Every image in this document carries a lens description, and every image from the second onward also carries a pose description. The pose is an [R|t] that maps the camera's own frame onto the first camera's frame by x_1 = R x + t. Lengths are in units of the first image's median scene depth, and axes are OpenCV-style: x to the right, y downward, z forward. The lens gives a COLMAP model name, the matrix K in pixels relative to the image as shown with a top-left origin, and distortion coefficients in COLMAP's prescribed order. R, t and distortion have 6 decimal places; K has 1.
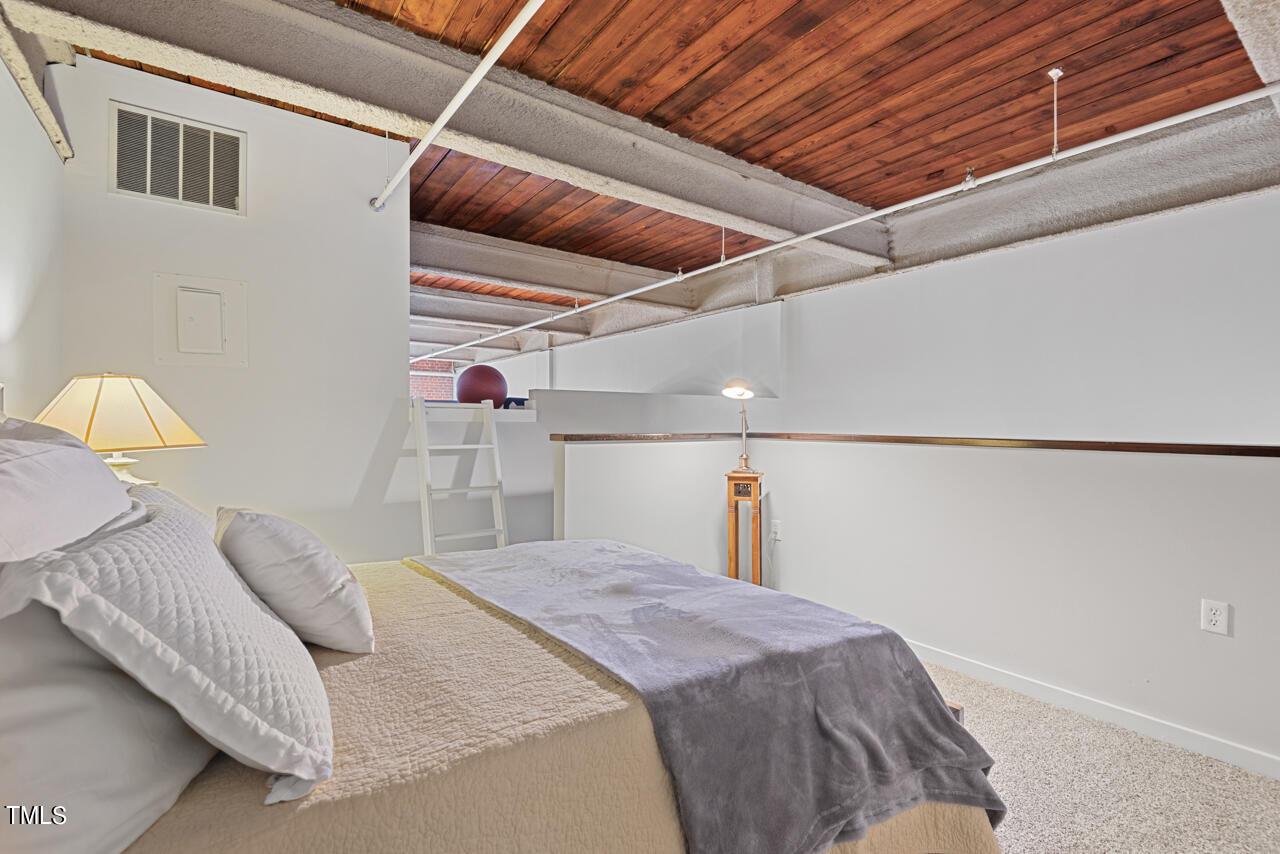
lens RADIAL K [[576.7, 0, 643.1], [0, 576.7, 418.6], [0, 0, 1]] dist [0.053625, -0.035396]
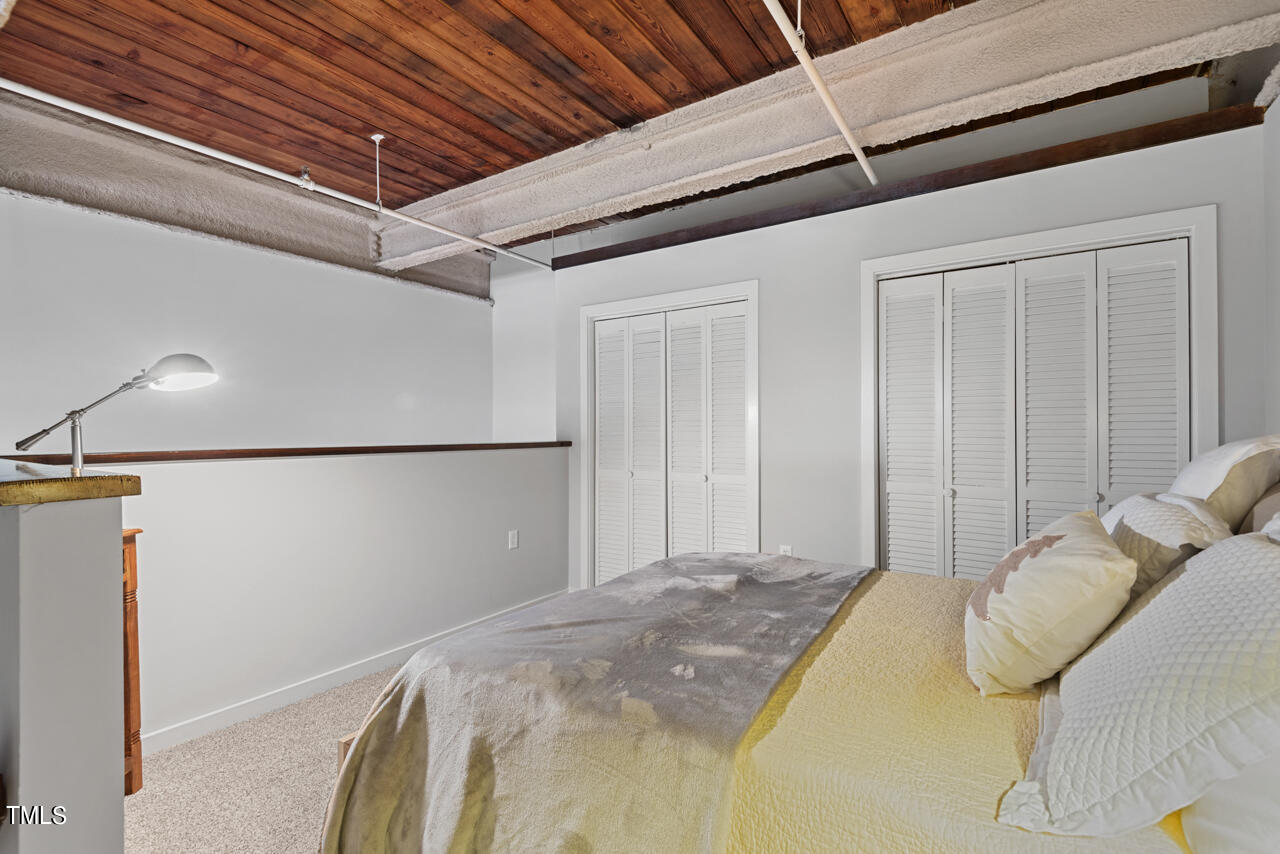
lens RADIAL K [[576.7, 0, 643.1], [0, 576.7, 418.6], [0, 0, 1]] dist [0.053625, -0.035396]
pose [[-0.346621, 0.007205, 0.937978, -0.463660], [-0.003895, 0.999951, -0.009121, -0.009146], [-0.937997, -0.006815, -0.346576, 0.711009]]
